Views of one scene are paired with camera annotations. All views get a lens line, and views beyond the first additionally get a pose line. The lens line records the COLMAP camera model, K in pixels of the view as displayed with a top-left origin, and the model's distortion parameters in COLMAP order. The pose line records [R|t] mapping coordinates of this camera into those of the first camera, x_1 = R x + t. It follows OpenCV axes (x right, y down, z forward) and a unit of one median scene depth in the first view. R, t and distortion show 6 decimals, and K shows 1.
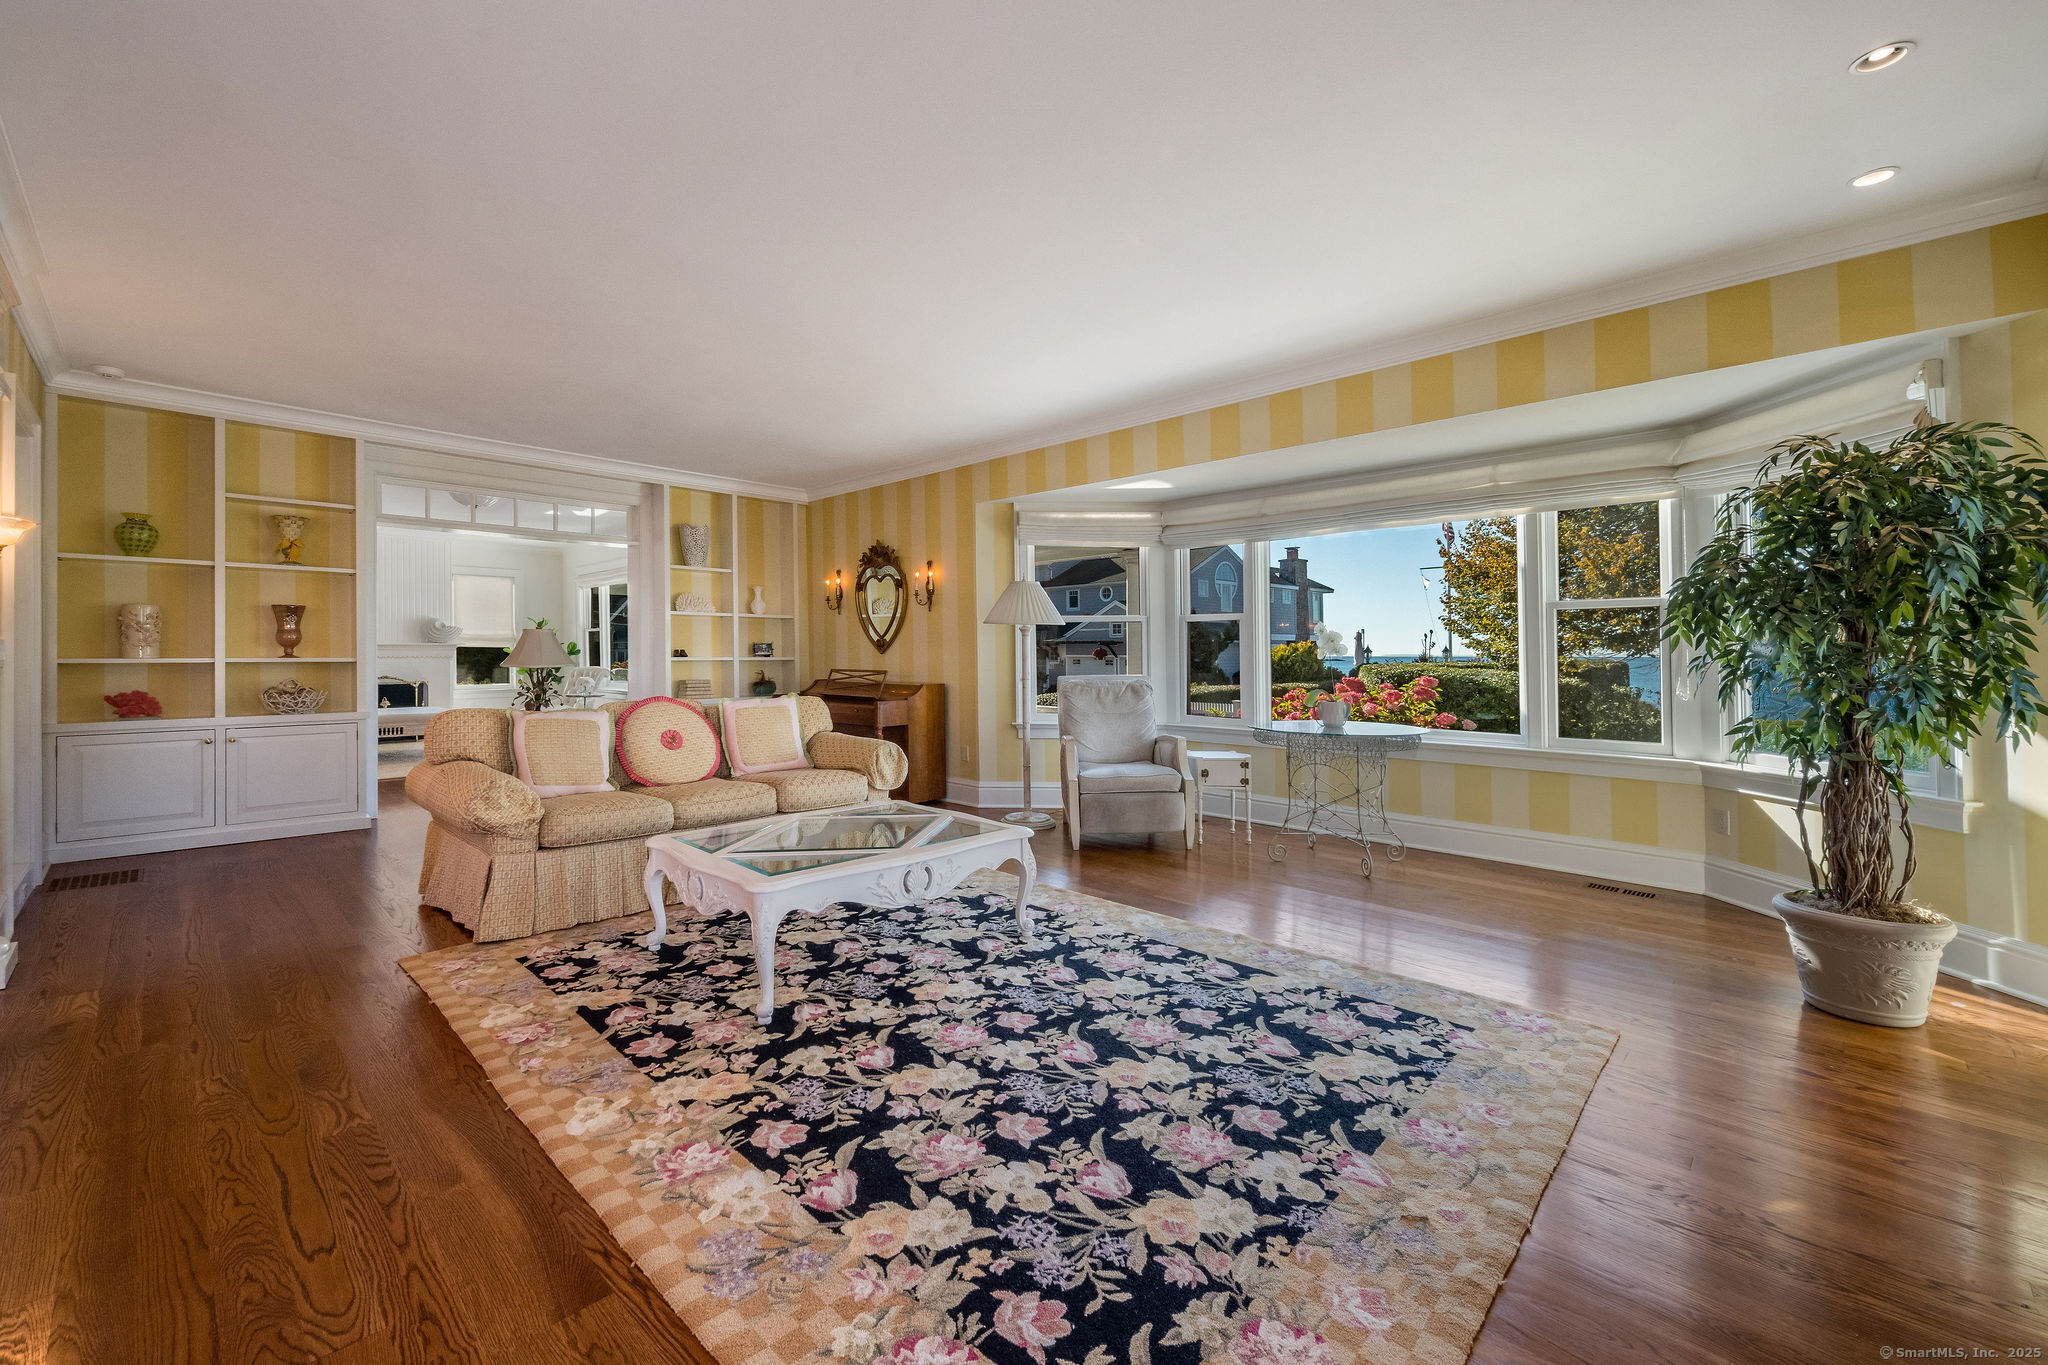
lens RADIAL K [[816.9, 0, 1023.4], [0, 816.9, 644.1], [0, 0, 1]] dist [0.003886, -0.000040]
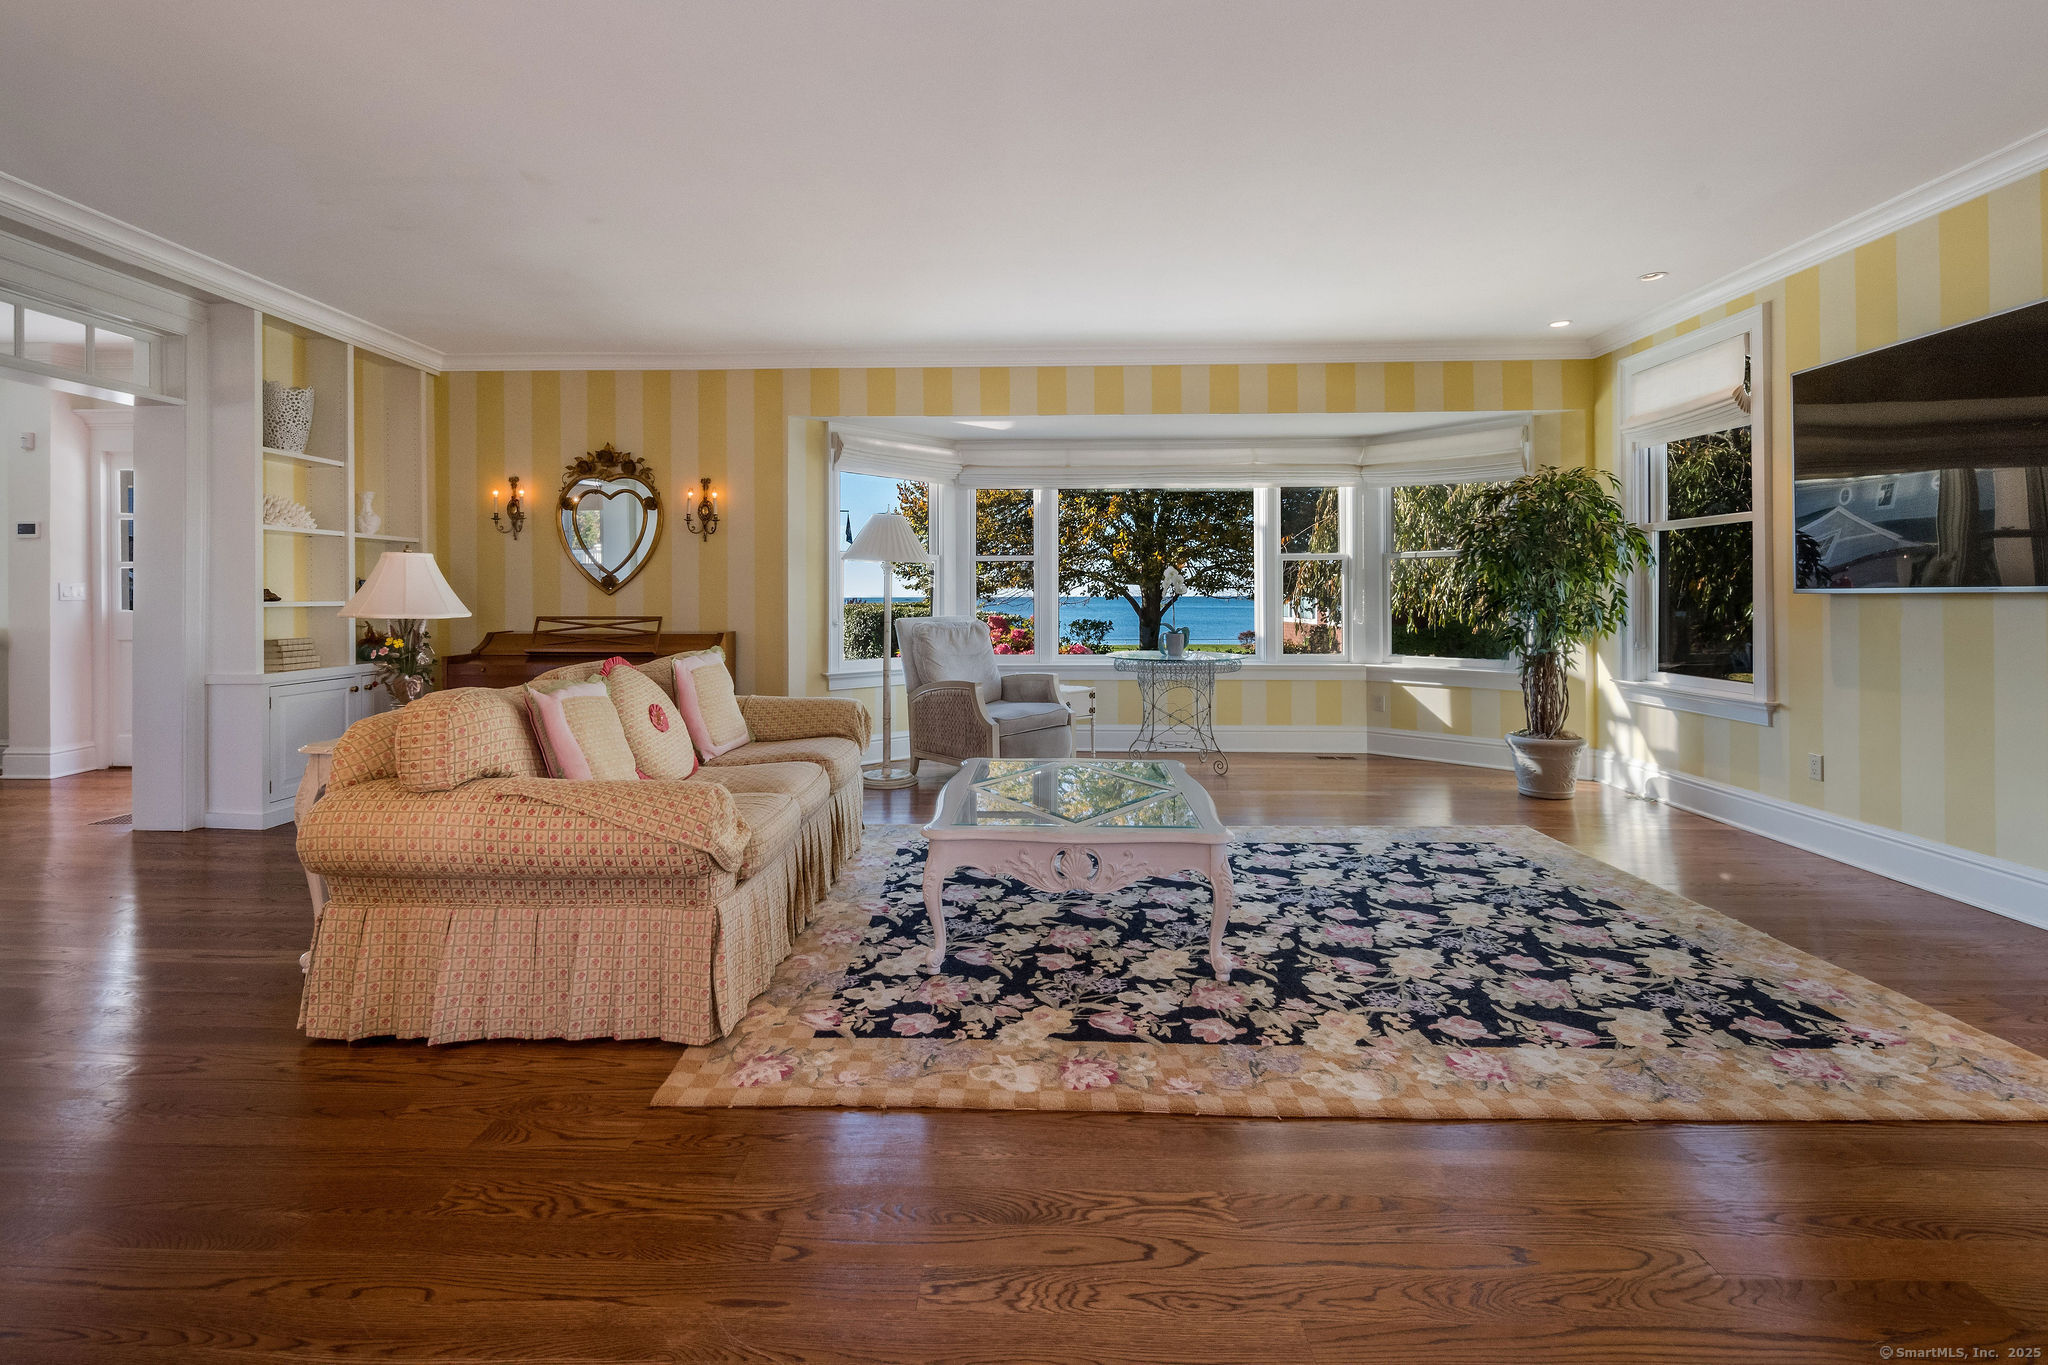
lens RADIAL K [[871.4, 0, 1021.0], [0, 871.4, 593.9], [0, 0, 1]] dist [0.003150, -0.000009]
pose [[0.738130, -0.001151, 0.674658, -1.050394], [-0.004860, 0.999964, 0.007023, 0.008084], [-0.674641, -0.008463, 0.738097, 0.371004]]
